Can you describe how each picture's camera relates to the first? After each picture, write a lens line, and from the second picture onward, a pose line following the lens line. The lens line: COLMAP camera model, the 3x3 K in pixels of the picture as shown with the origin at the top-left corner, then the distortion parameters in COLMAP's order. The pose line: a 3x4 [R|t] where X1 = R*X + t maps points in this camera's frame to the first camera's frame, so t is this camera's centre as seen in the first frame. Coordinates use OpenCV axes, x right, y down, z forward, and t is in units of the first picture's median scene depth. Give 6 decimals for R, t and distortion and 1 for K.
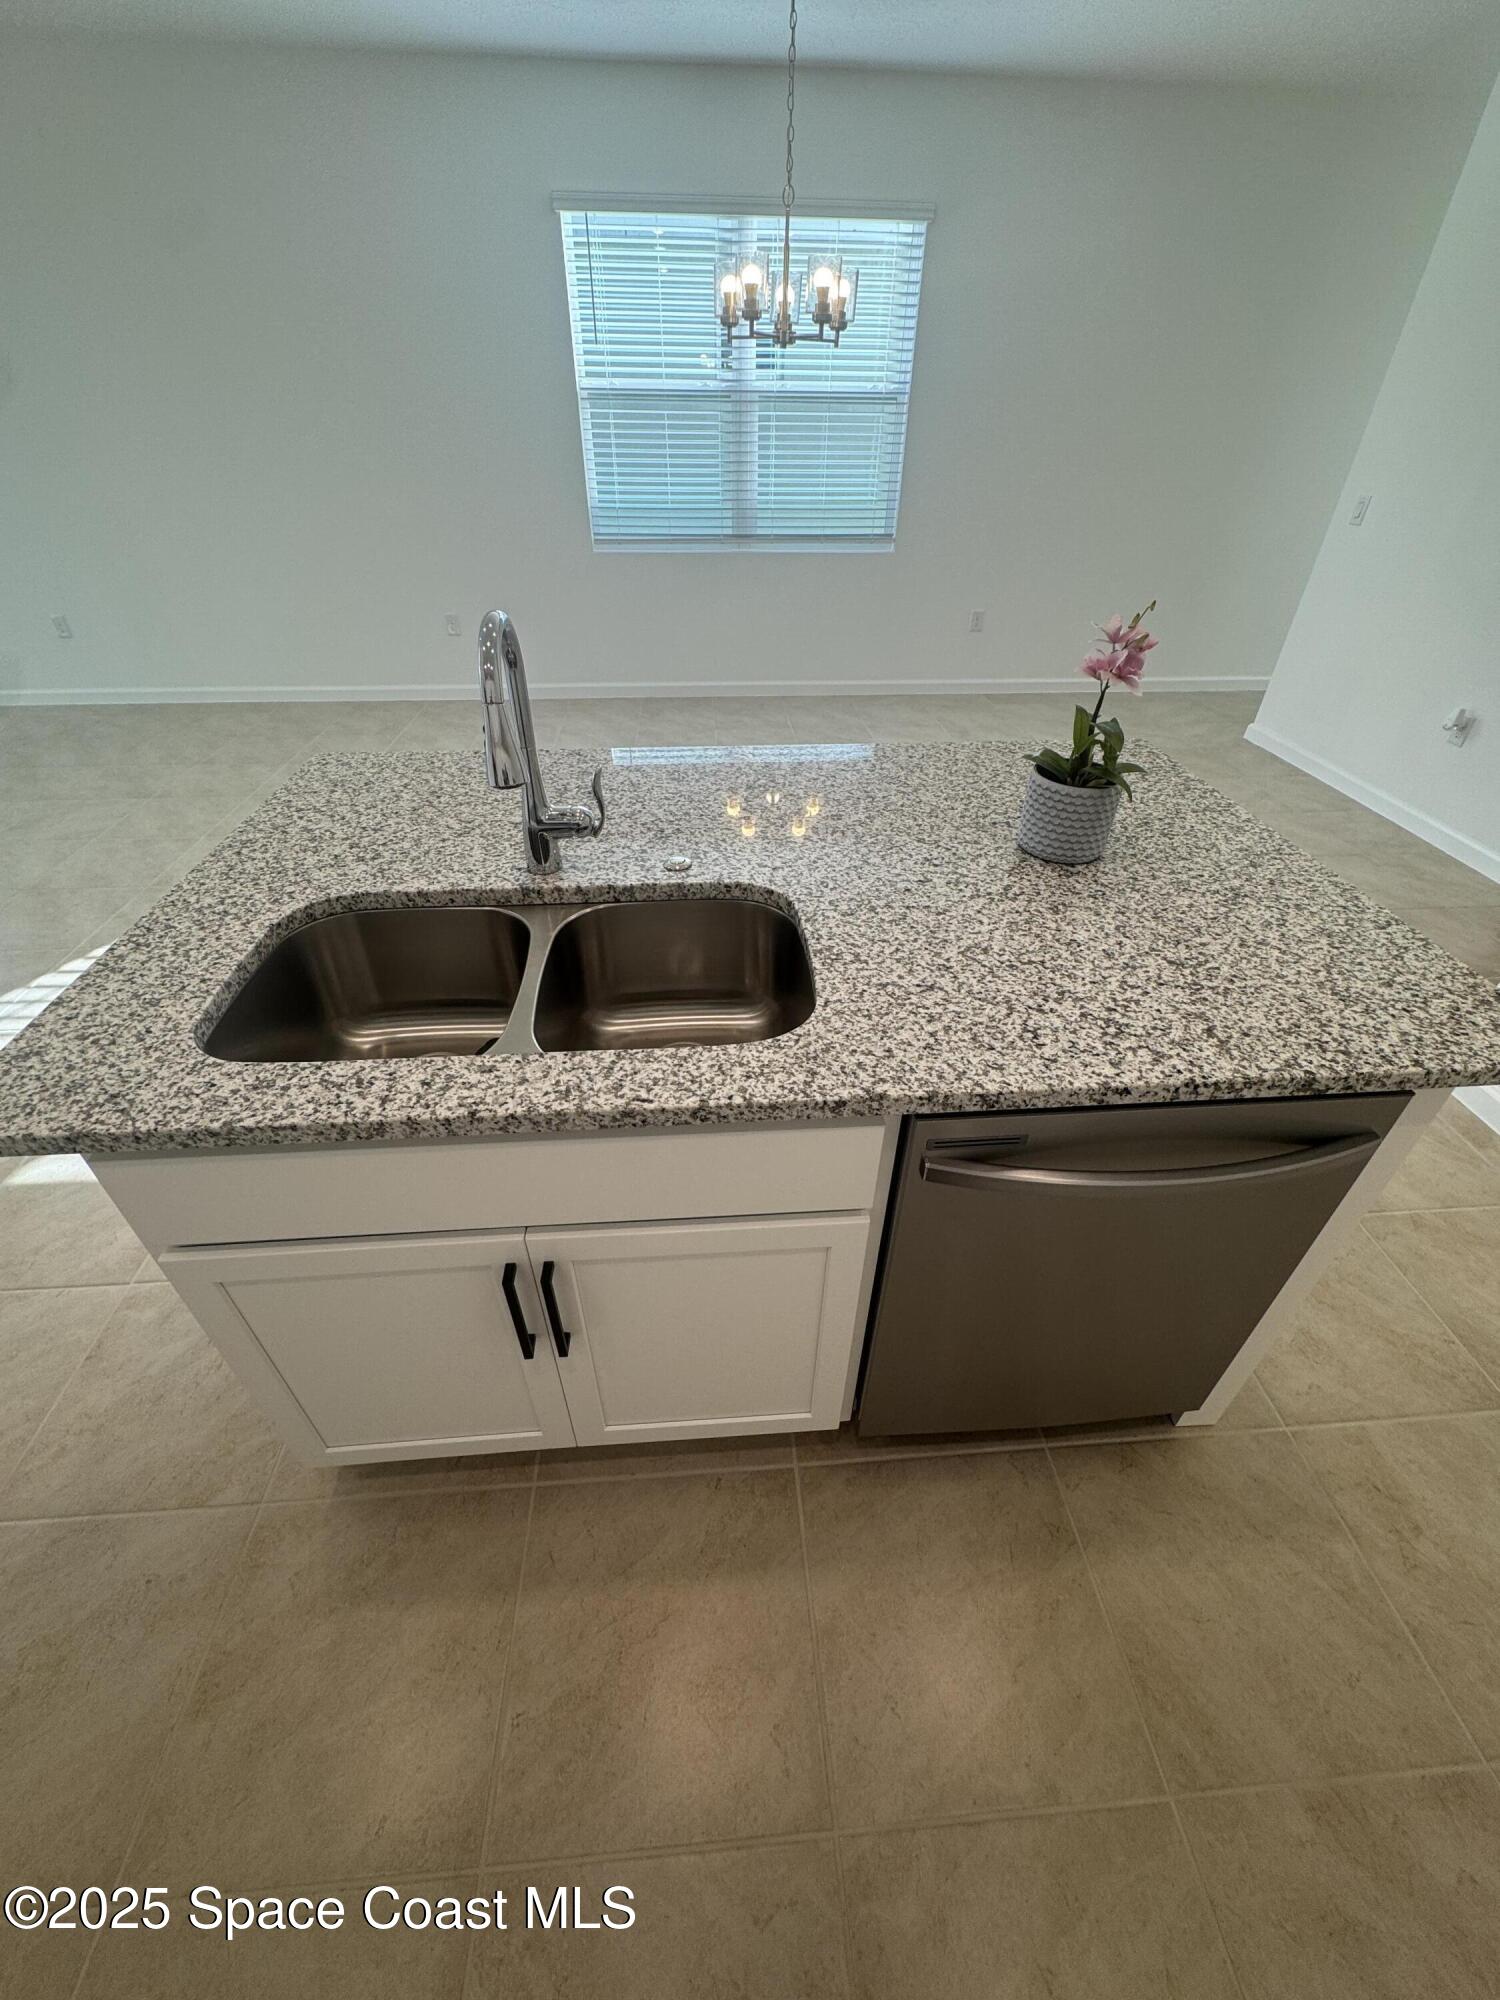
lens RADIAL K [[795.7, 0, 756.0], [0, 795.7, 999.5], [0, 0, 1]] dist [-0.001449, -0.000687]
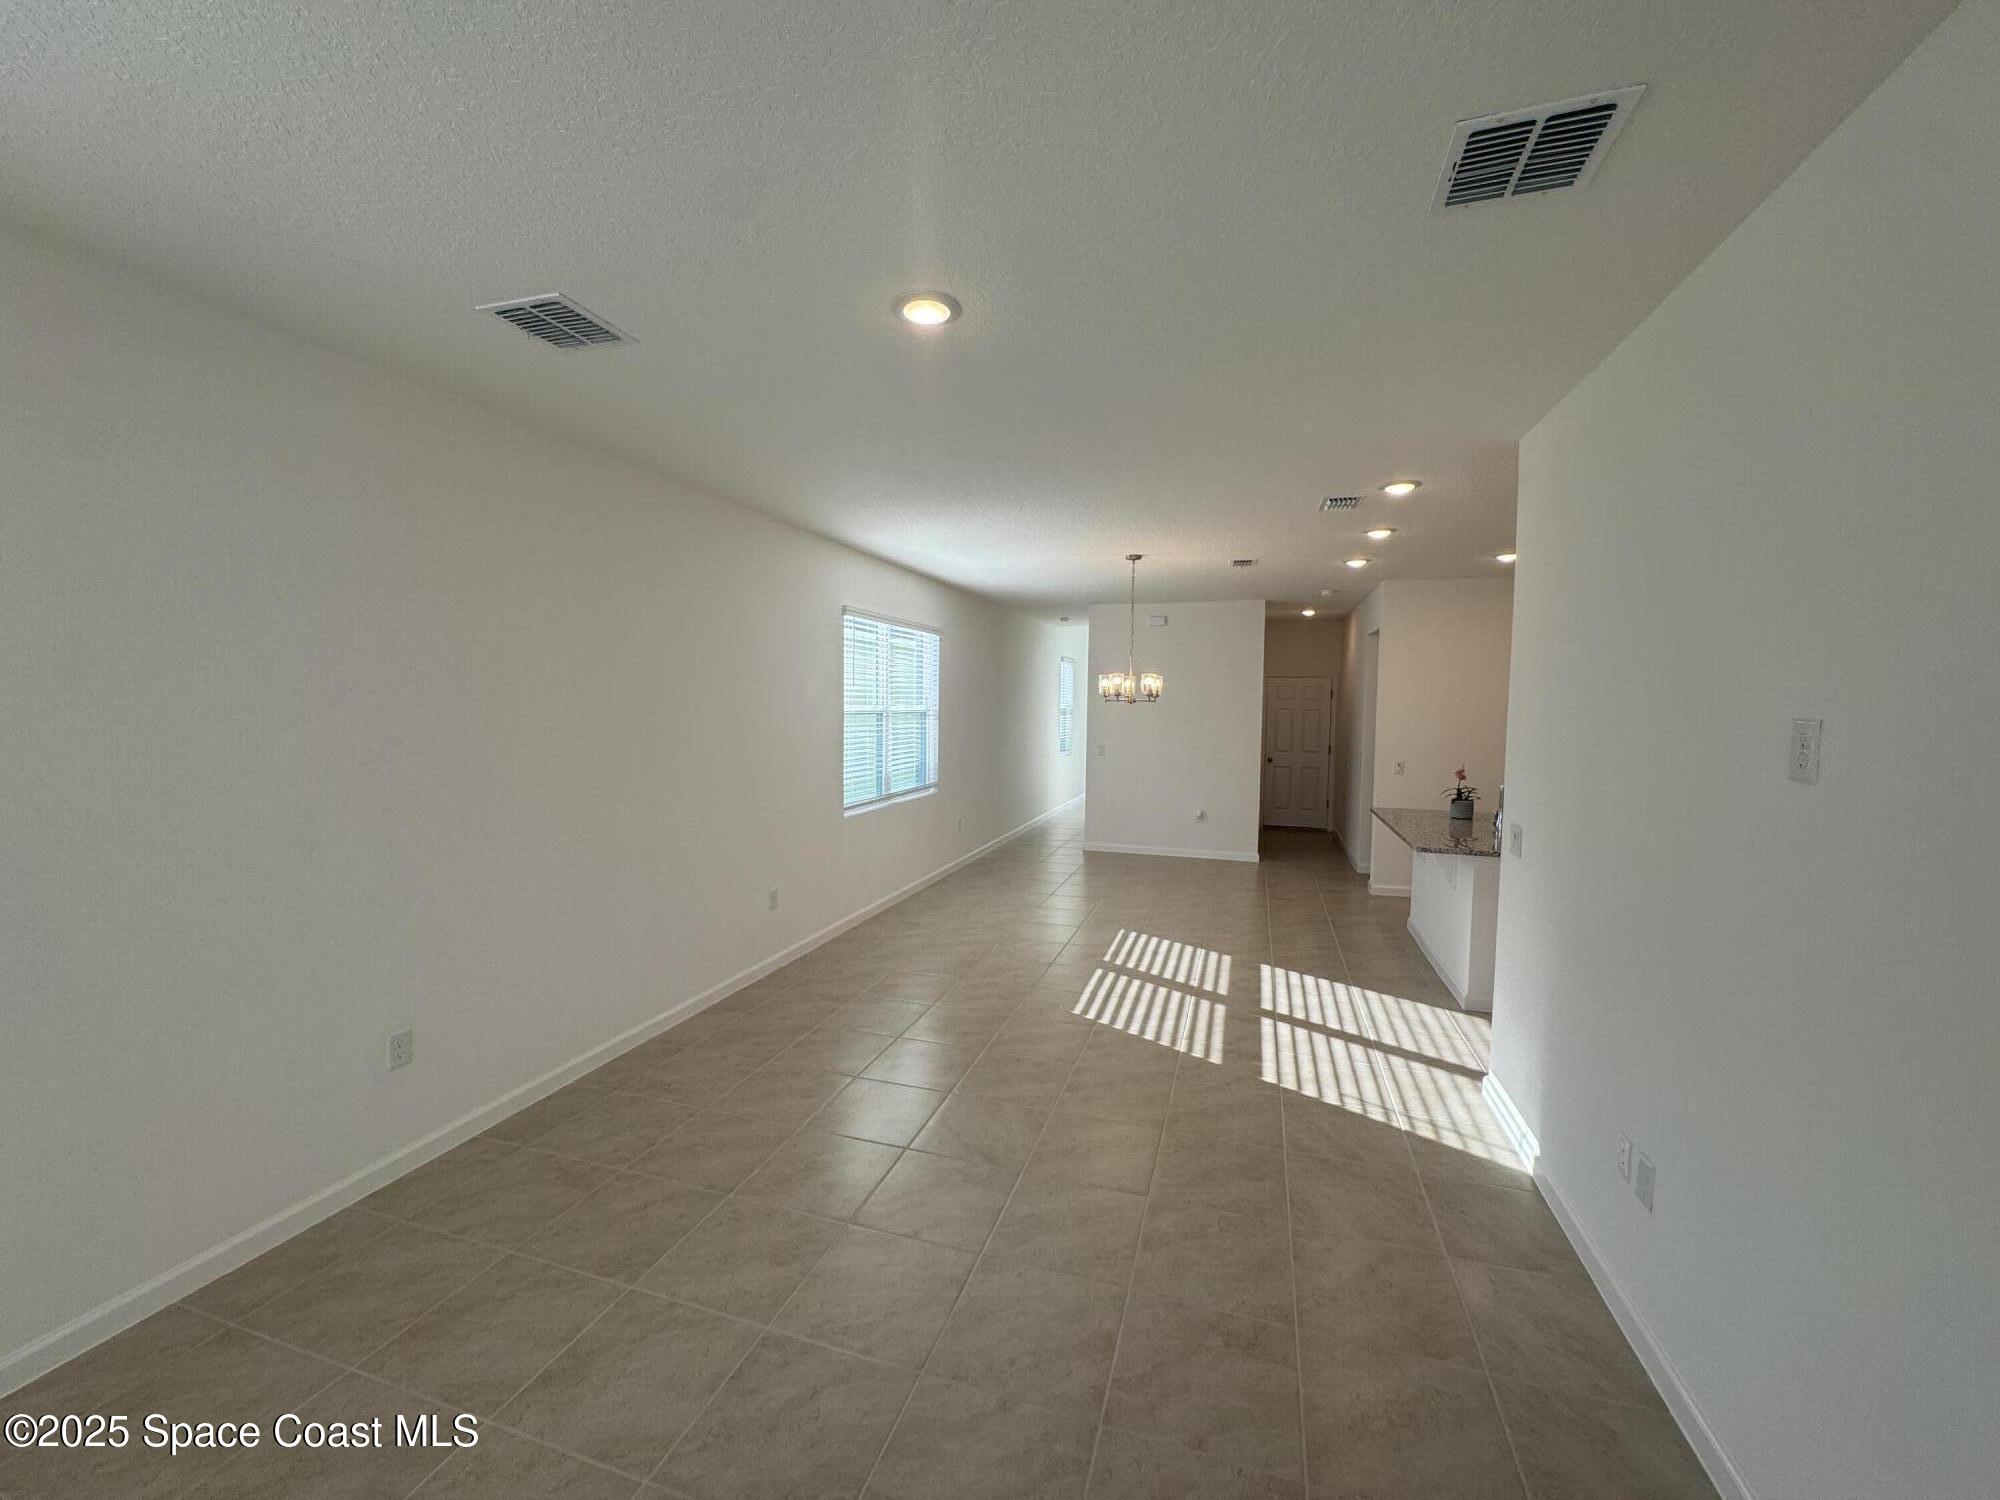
lens RADIAL K [[795.7, 0, 988.3], [0, 795.7, 749.3], [0, 0, 1]] dist [-0.001449, -0.000687]
pose [[0.386421, -0.058464, 0.920468, -4.786847], [0.539798, 0.823551, -0.174304, -1.221077], [-0.747862, 0.564221, 0.349796, 1.346681]]
